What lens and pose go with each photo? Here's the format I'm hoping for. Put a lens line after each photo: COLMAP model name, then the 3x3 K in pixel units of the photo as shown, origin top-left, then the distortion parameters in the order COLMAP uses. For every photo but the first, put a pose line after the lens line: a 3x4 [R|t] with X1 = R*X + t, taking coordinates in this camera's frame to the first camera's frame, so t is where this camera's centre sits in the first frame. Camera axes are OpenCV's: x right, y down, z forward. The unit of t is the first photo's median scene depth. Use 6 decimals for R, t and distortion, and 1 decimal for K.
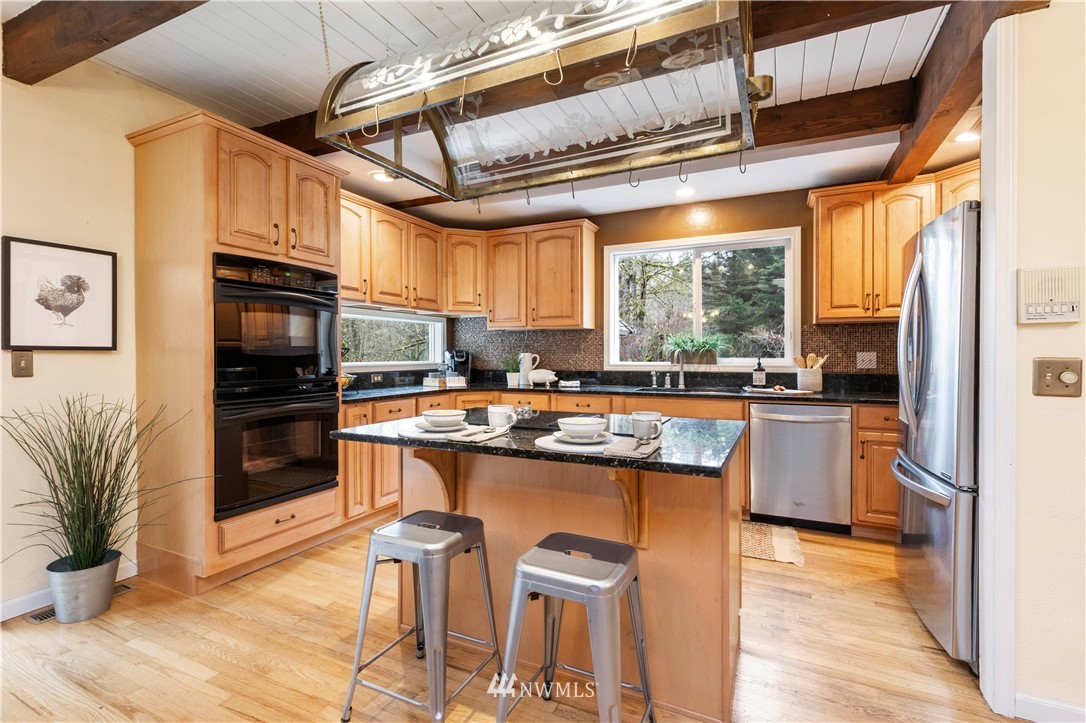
lens RADIAL K [[493.0, 0, 543.0], [0, 493.0, 361.5], [0, 0, 1]] dist [0.003376, 0.000377]
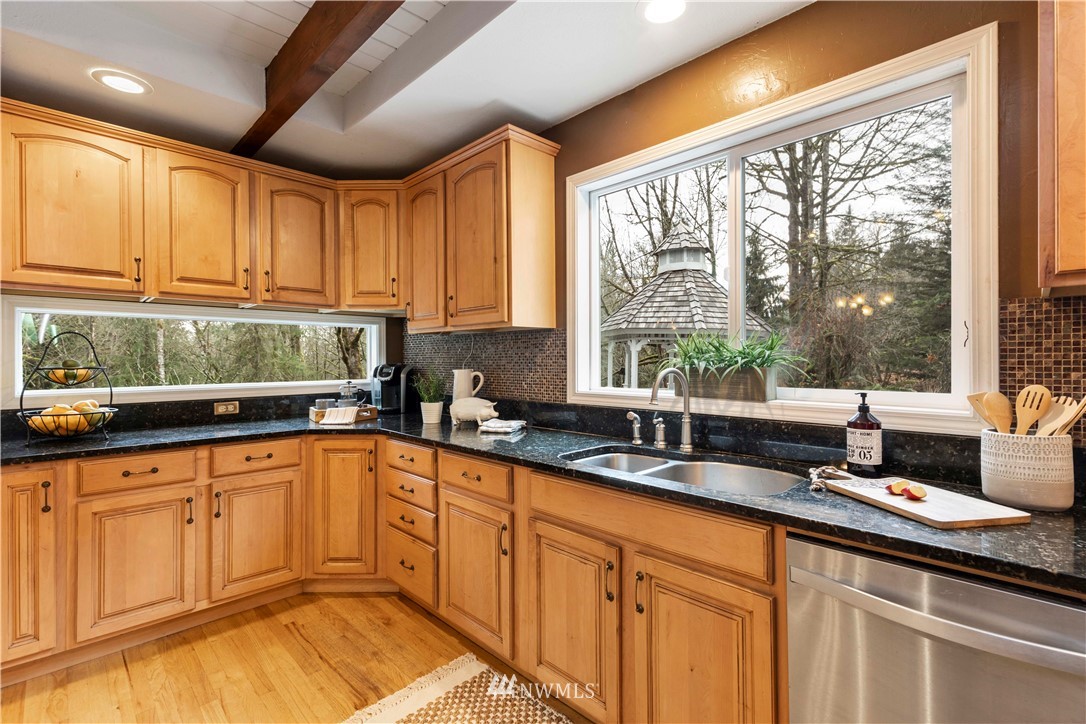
lens RADIAL K [[493.0, 0, 543.0], [0, 493.0, 362.0], [0, 0, 1]] dist [0.003376, 0.000377]
pose [[0.941057, -0.001476, -0.338246, 0.305672], [-0.000950, 0.999975, -0.007007, -0.025325], [0.338248, 0.006915, 0.941032, 0.508984]]
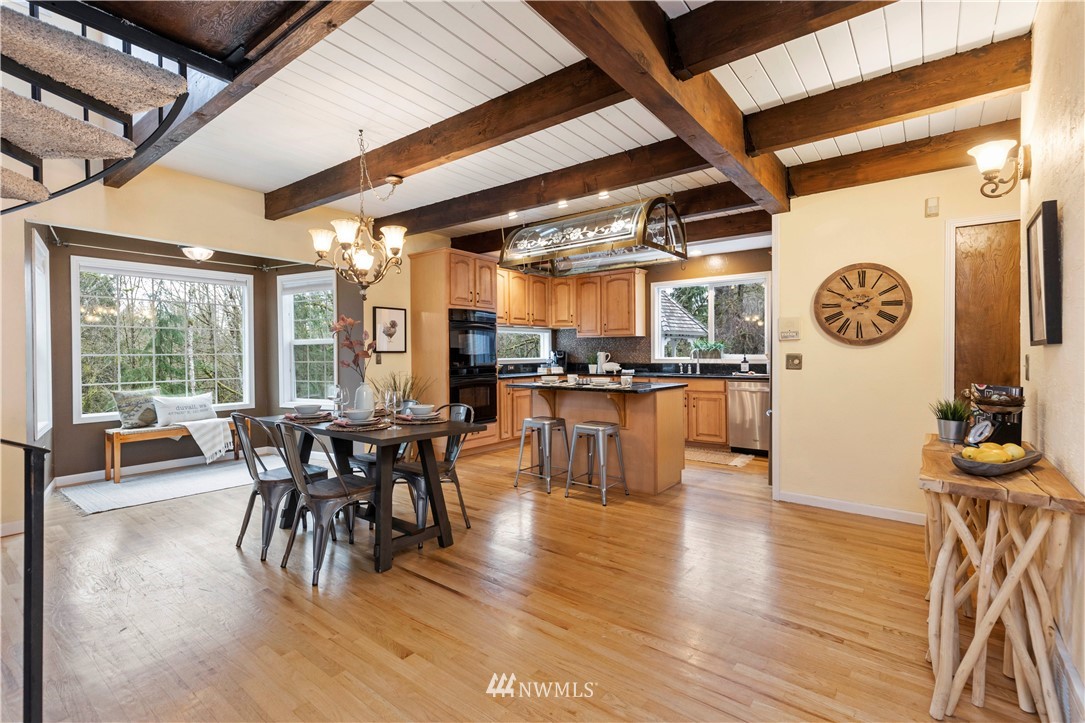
lens RADIAL K [[492.6, 0, 542.5], [0, 492.6, 361.5], [0, 0, 1]] dist [0.003376, 0.000377]
pose [[0.977197, -0.002482, -0.212320, 0.127456], [0.003474, 0.999985, 0.004299, 0.006074], [0.212306, -0.004939, 0.977191, -0.629225]]
